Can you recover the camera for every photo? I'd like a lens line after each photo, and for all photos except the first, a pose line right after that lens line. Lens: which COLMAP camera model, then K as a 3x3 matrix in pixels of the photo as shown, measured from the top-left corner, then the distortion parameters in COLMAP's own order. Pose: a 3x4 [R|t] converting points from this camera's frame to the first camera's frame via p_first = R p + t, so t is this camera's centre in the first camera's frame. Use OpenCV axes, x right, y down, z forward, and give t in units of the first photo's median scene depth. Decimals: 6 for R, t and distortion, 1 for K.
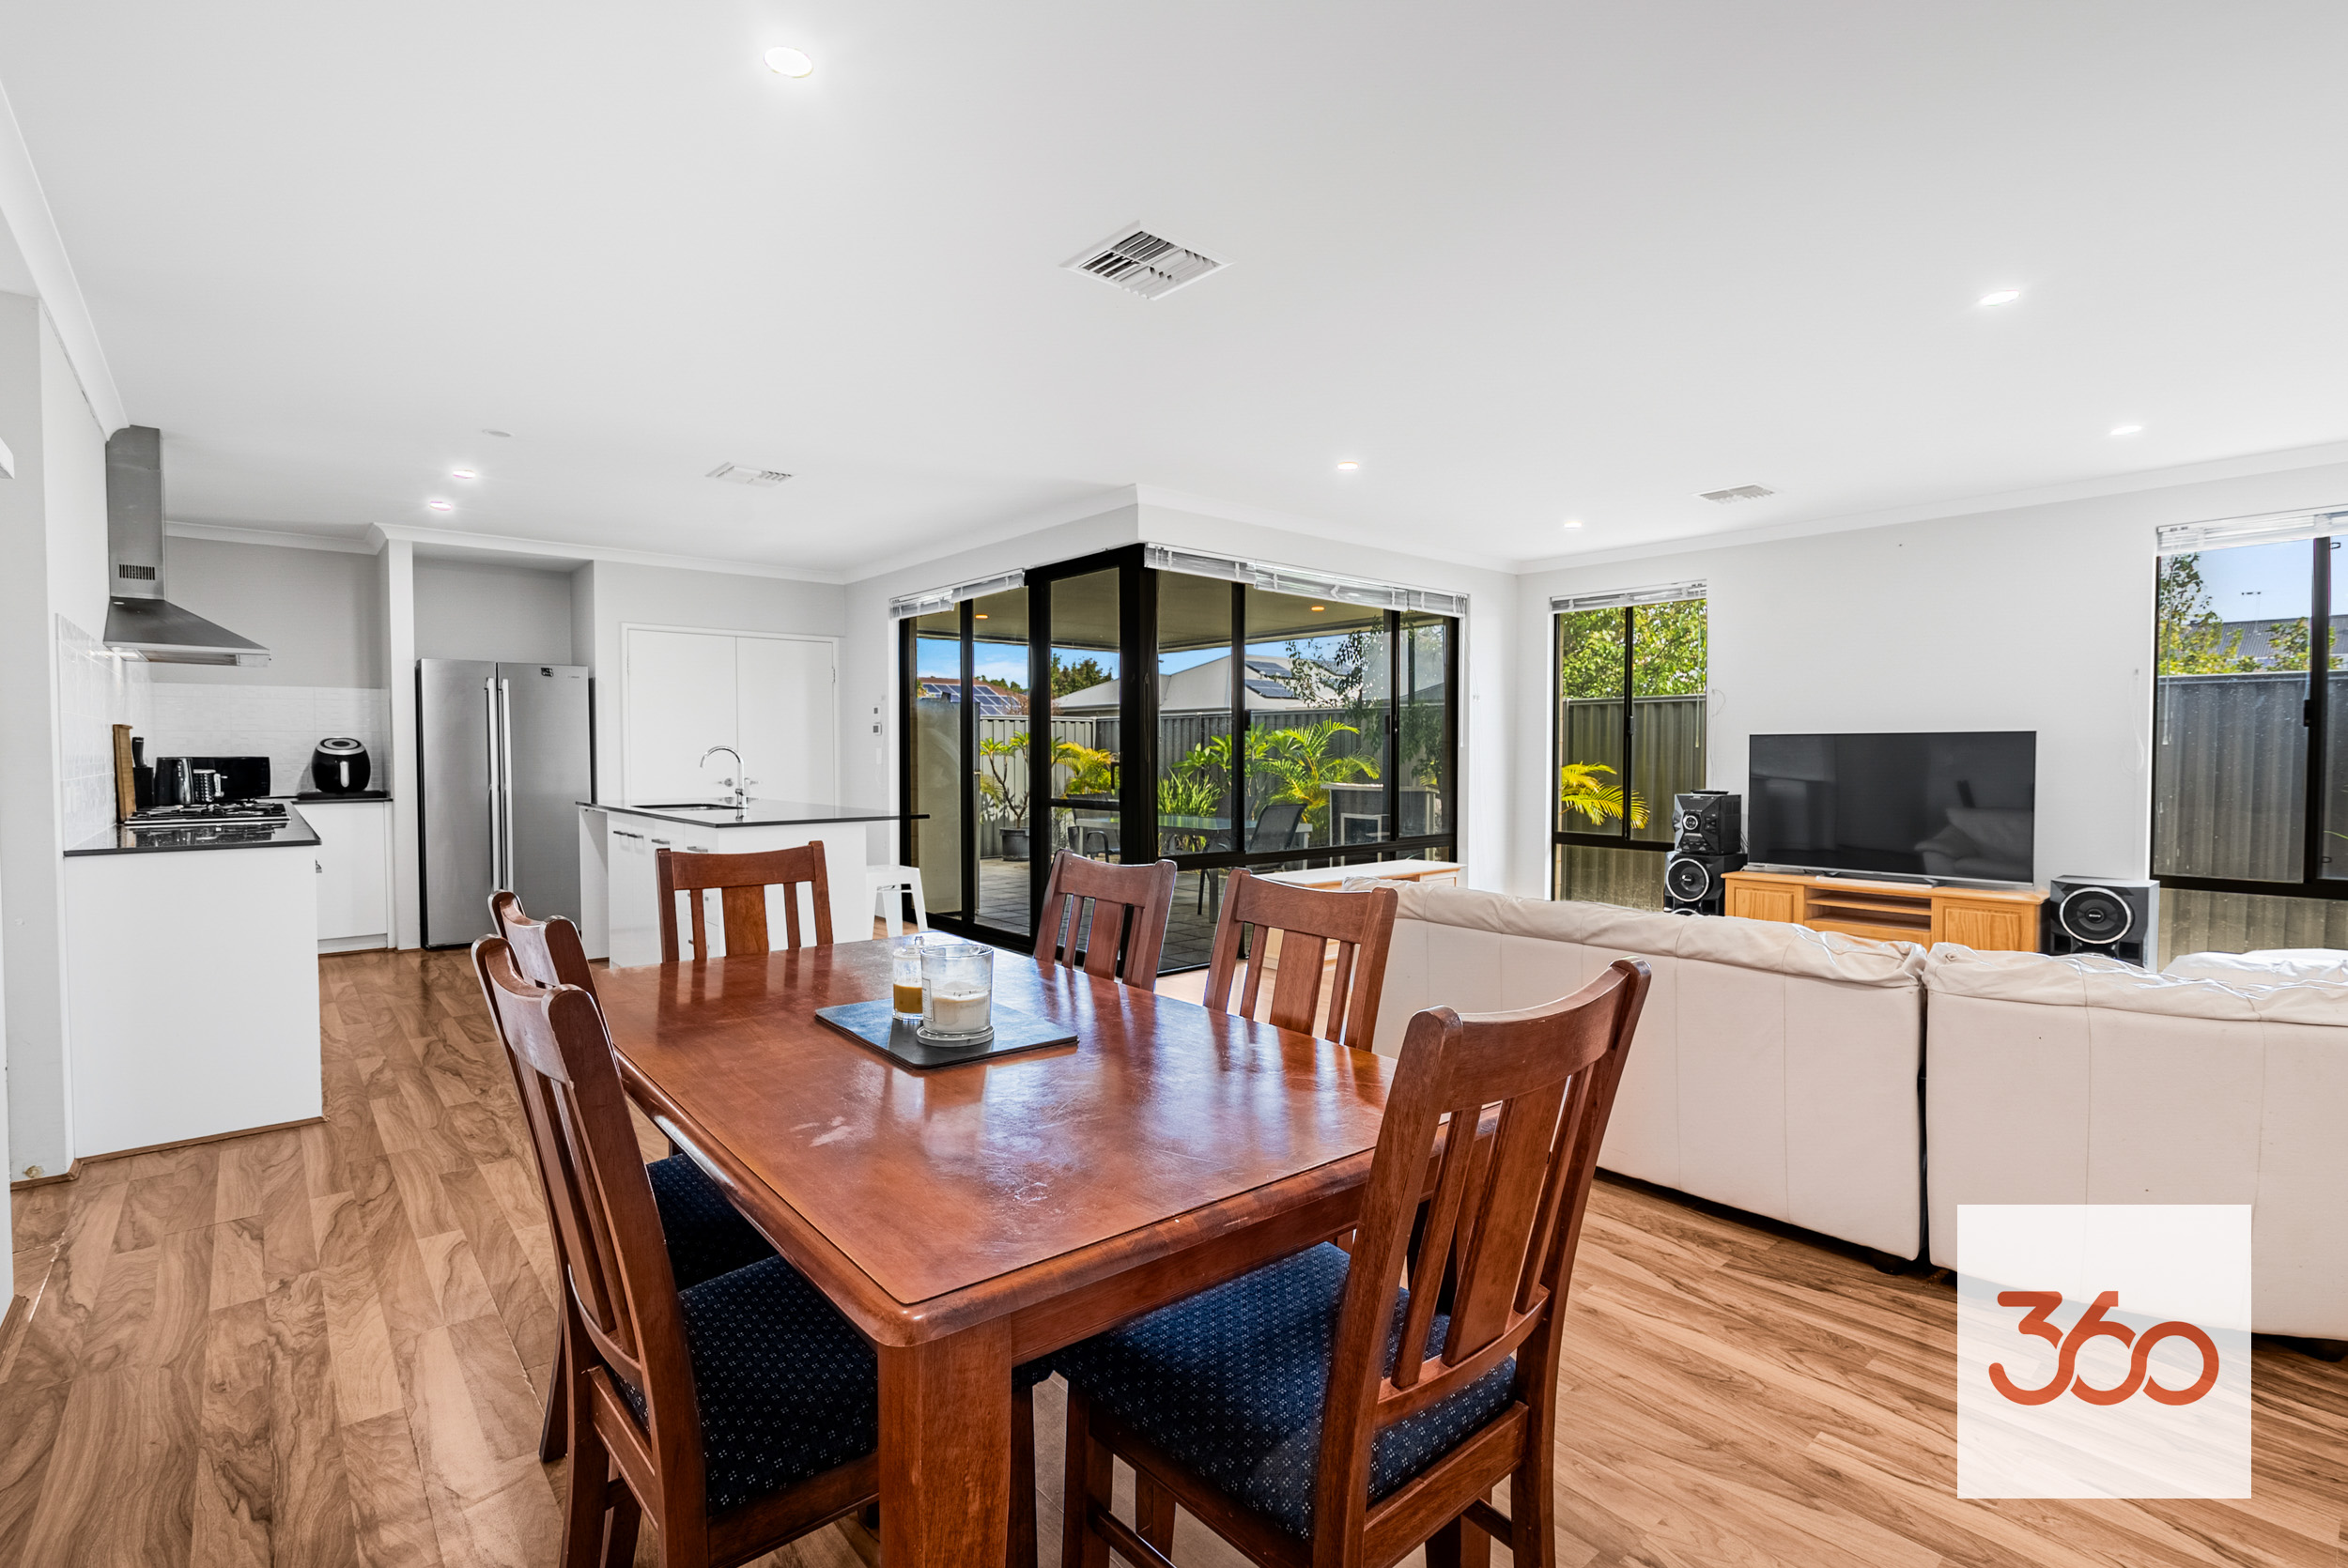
lens RADIAL K [[1080.1, 0, 1175.2], [0, 1080.1, 785.0], [0, 0, 1]] dist [-0.000668, 0.002319]
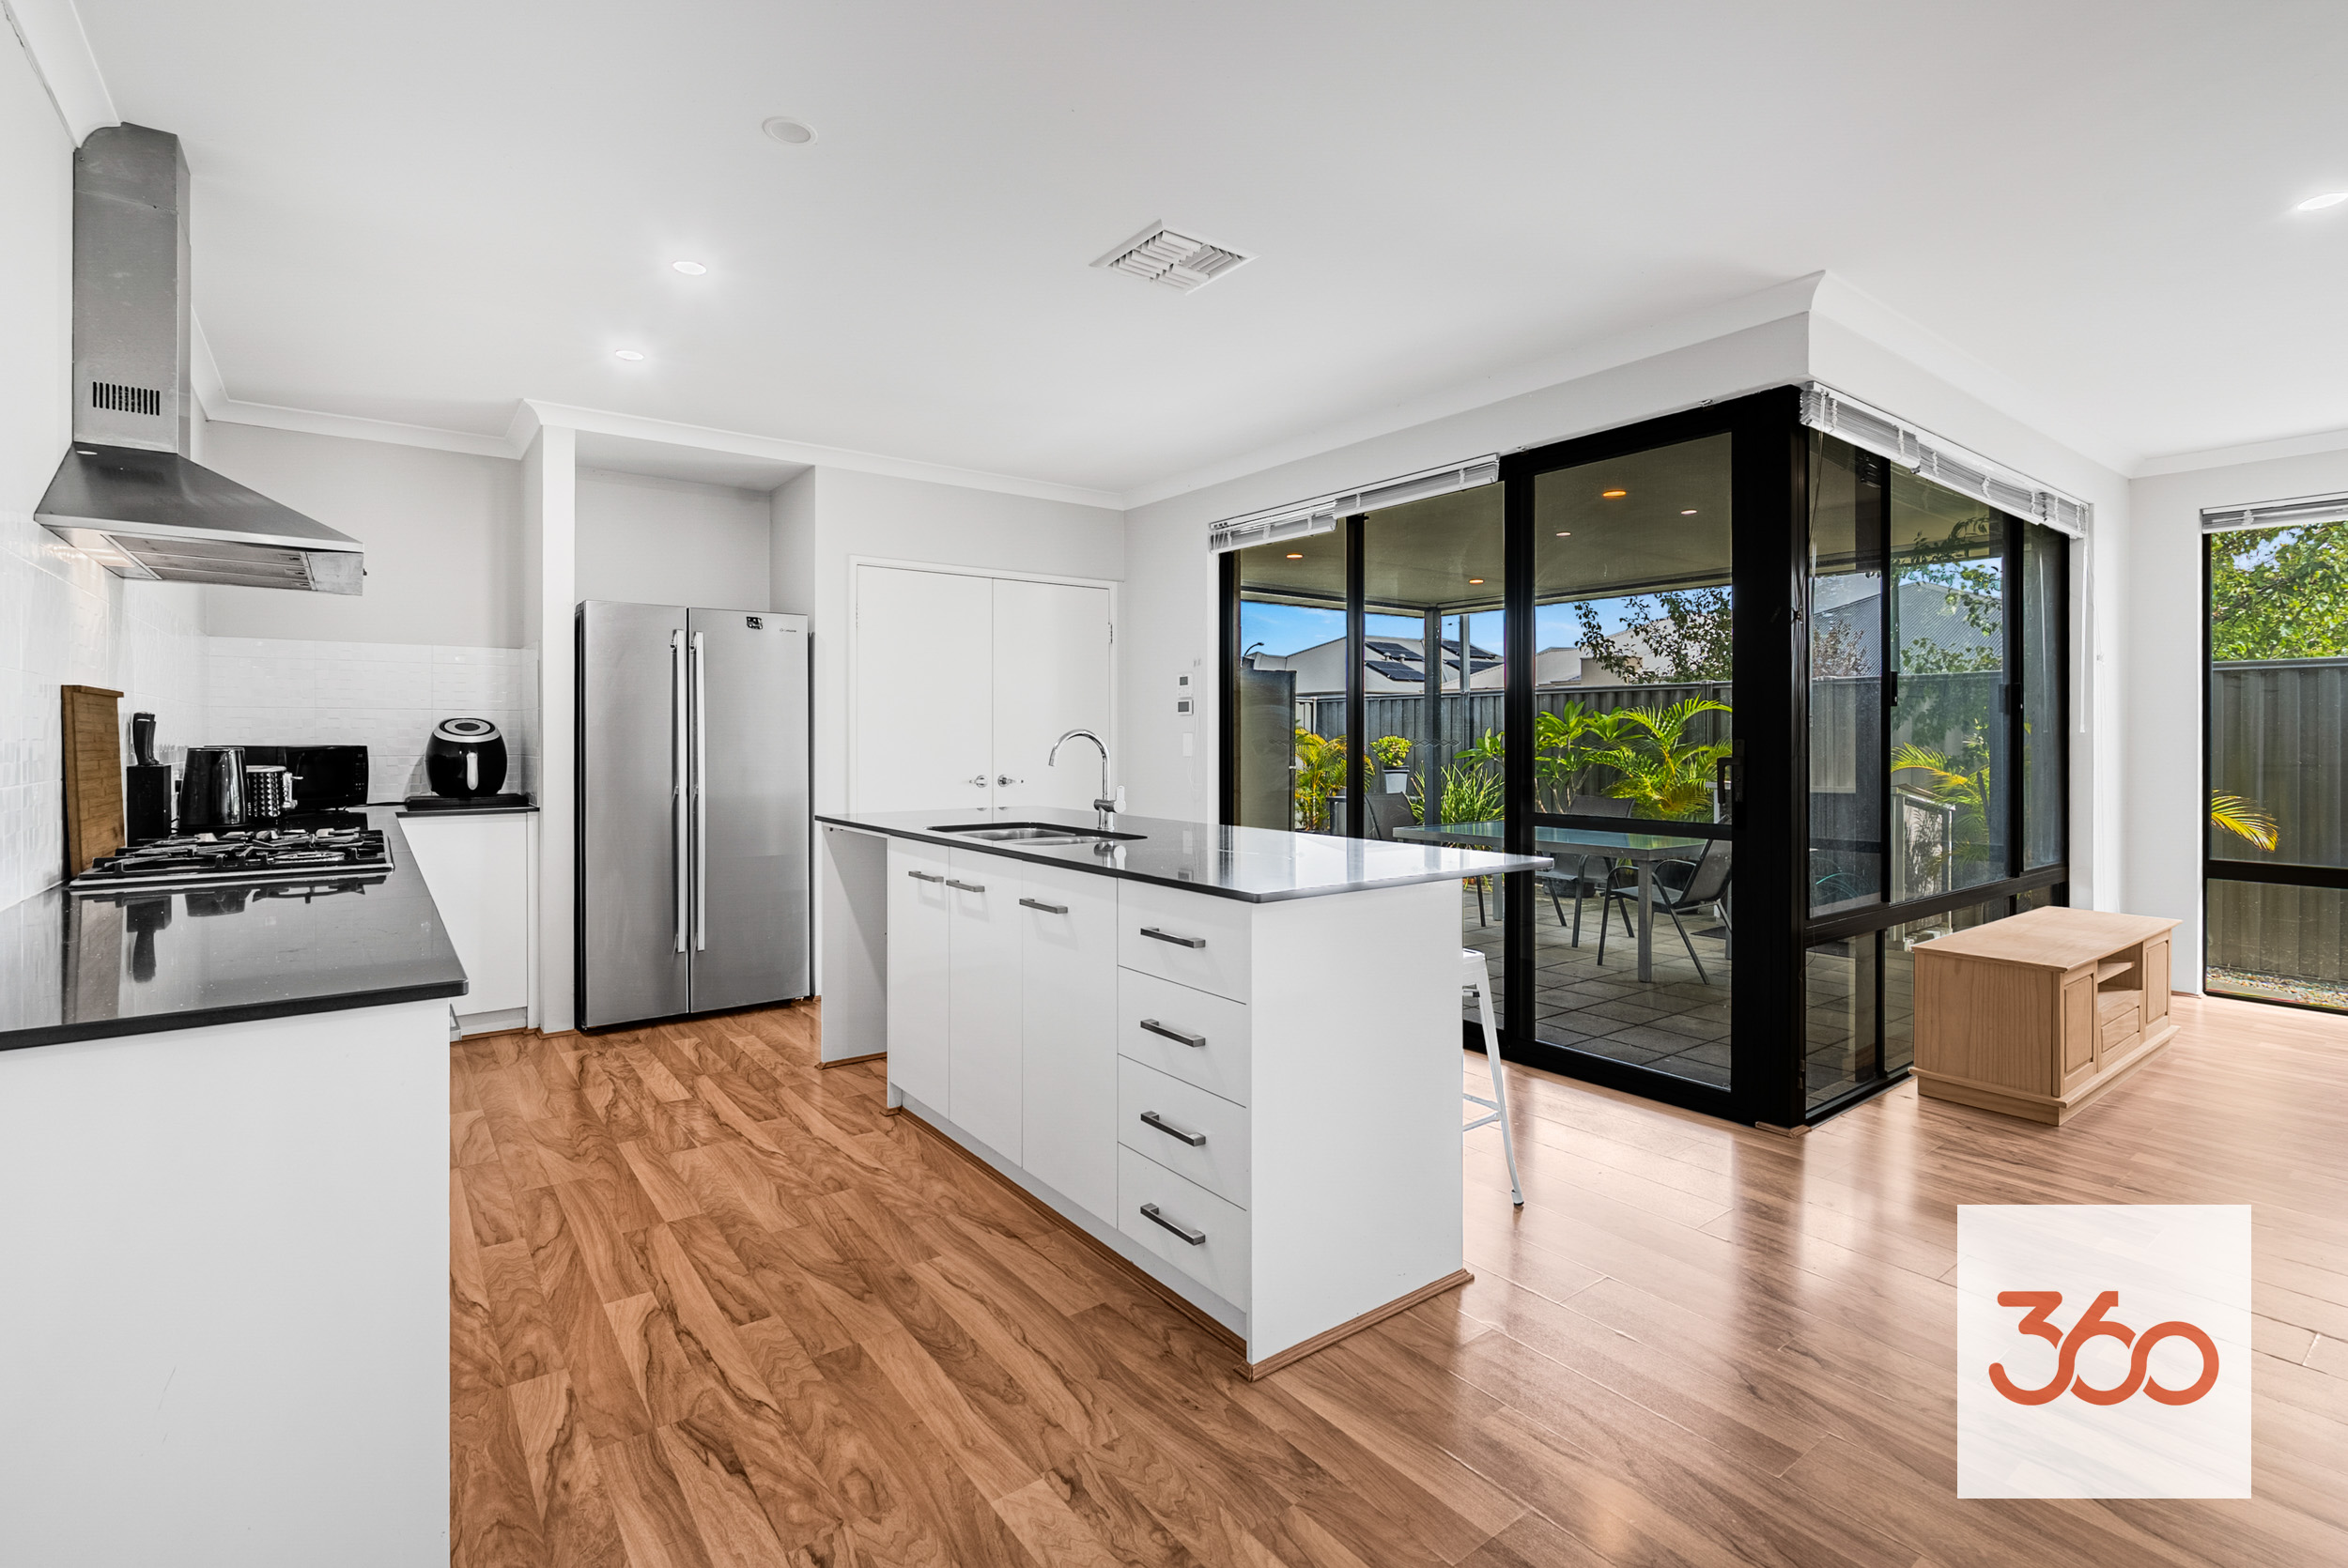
lens RADIAL K [[1080.1, 0, 1174.8], [0, 1080.1, 738.0], [0, 0, 1]] dist [-0.000668, 0.002319]
pose [[0.998060, 0.002109, -0.062231, -0.283174], [-0.003923, 0.999571, -0.029036, -0.012694], [0.062144, 0.029223, 0.997639, 0.346171]]
